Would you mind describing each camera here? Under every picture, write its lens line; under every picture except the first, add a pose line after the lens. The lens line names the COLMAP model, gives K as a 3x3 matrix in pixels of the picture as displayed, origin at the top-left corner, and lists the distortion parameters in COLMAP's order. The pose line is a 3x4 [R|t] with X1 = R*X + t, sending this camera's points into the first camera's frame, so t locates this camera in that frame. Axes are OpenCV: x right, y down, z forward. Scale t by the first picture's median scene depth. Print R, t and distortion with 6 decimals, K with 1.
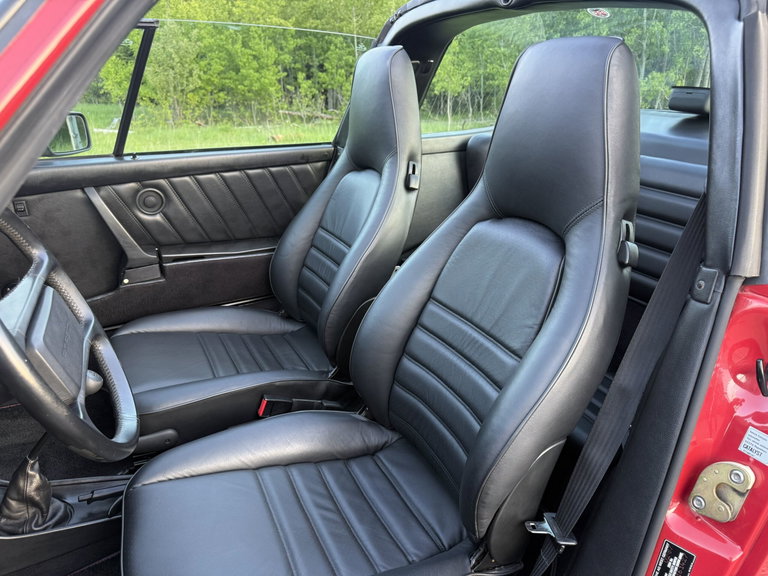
lens RADIAL K [[535.1, 0, 382.1], [0, 535.1, 296.5], [0, 0, 1]] dist [0.059343, -0.100600]
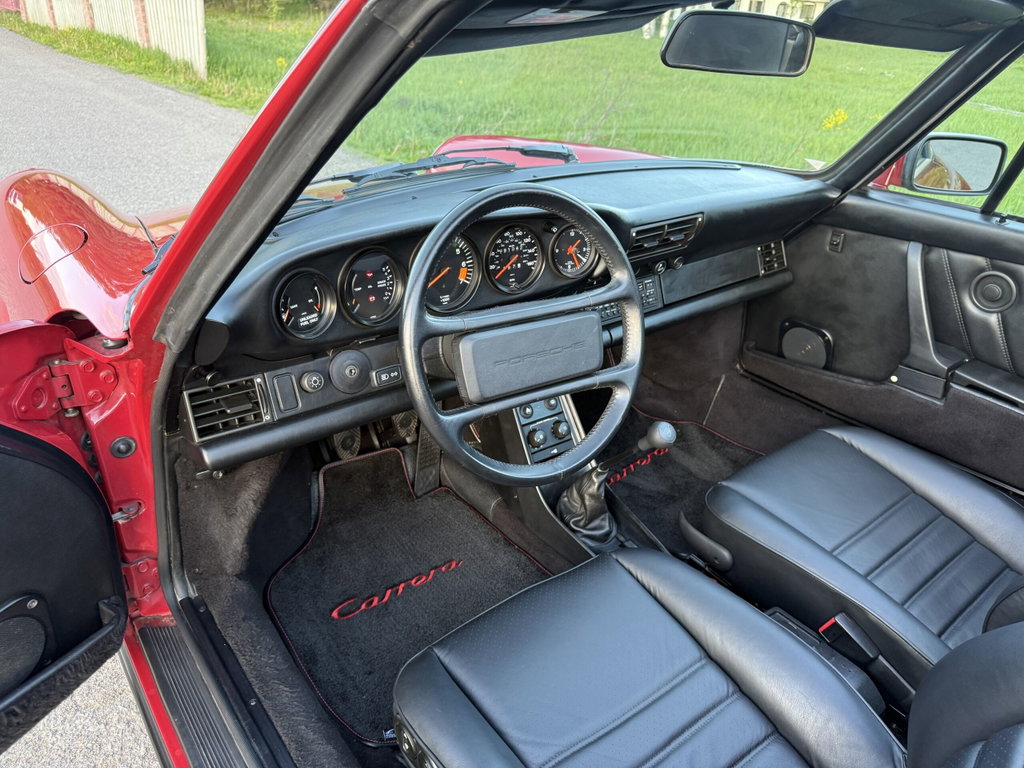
lens RADIAL K [[696.6, 0, 505.5], [0, 696.6, 408.4], [0, 0, 1]] dist [0.058183, -0.104169]
pose [[0.203093, 0.482746, -0.851886, 0.236027], [-0.416053, 0.830117, 0.371222, -0.129196], [0.886371, 0.279037, 0.369439, 0.213908]]
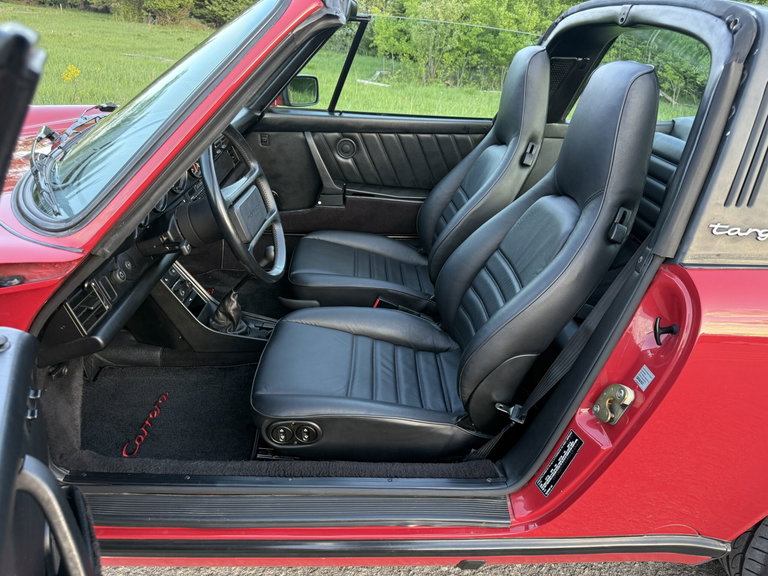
lens RADIAL K [[520.2, 0, 384.5], [0, 520.2, 305.0], [0, 0, 1]] dist [0.058916, -0.093144]
pose [[0.905762, 0.243067, -0.347149, 0.221345], [-0.214480, 0.969431, 0.119170, 0.032284], [0.365504, -0.033483, 0.930208, -0.220291]]
